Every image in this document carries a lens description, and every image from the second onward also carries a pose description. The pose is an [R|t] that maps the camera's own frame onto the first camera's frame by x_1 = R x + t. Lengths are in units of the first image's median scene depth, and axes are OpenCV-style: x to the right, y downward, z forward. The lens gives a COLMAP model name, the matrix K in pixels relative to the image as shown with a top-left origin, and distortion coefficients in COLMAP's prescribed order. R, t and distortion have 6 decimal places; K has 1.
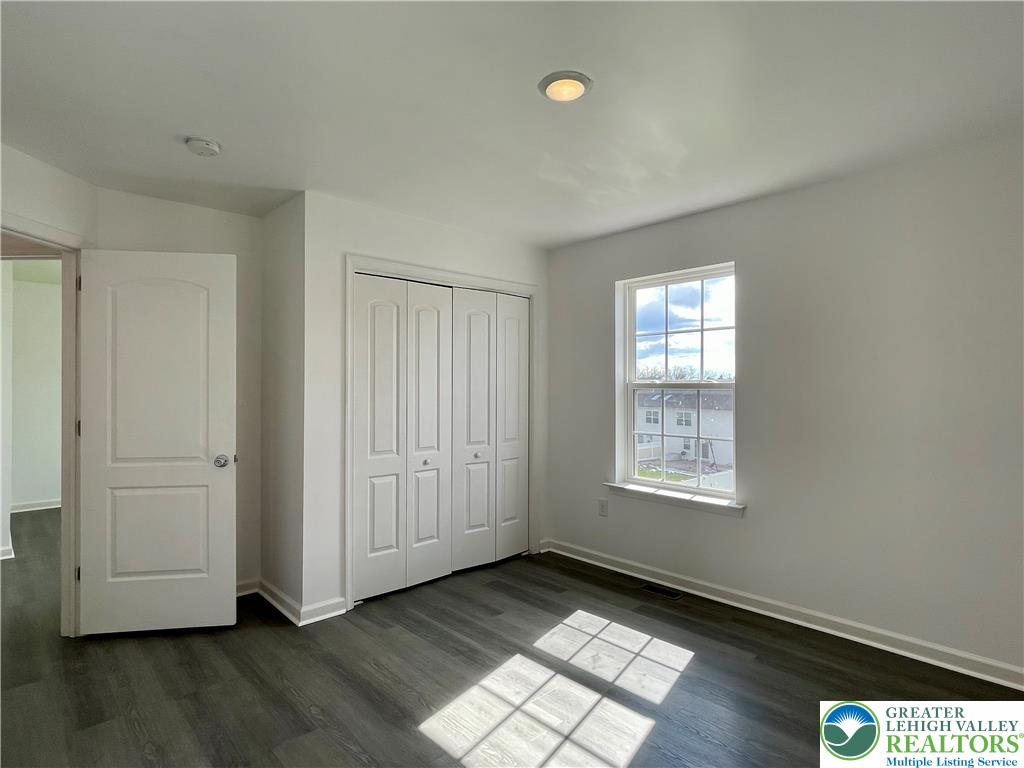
lens RADIAL K [[539.8, 0, 510.0], [0, 539.8, 408.3], [0, 0, 1]] dist [-0.001671, -0.000368]
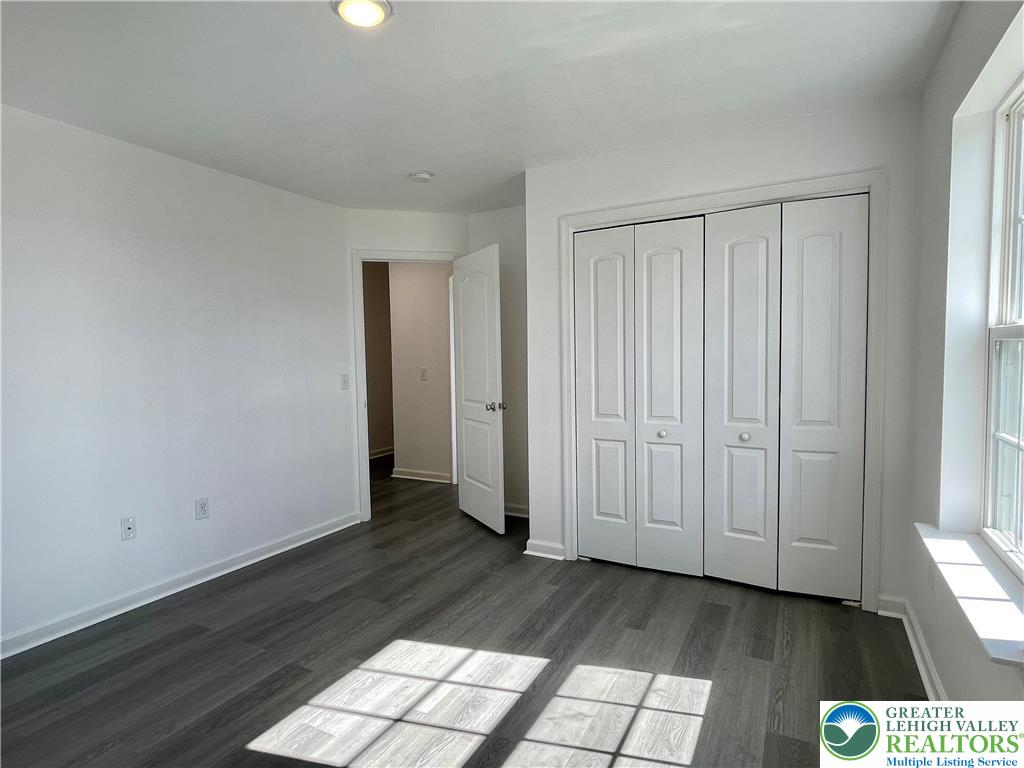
lens RADIAL K [[539.8, 0, 510.0], [0, 539.8, 408.3], [0, 0, 1]] dist [-0.001671, -0.000368]
pose [[0.338323, 0.094136, -0.936310, 0.633347], [-0.019354, 0.995470, 0.093091, -0.017954], [0.940831, -0.013374, 0.338612, 0.547032]]
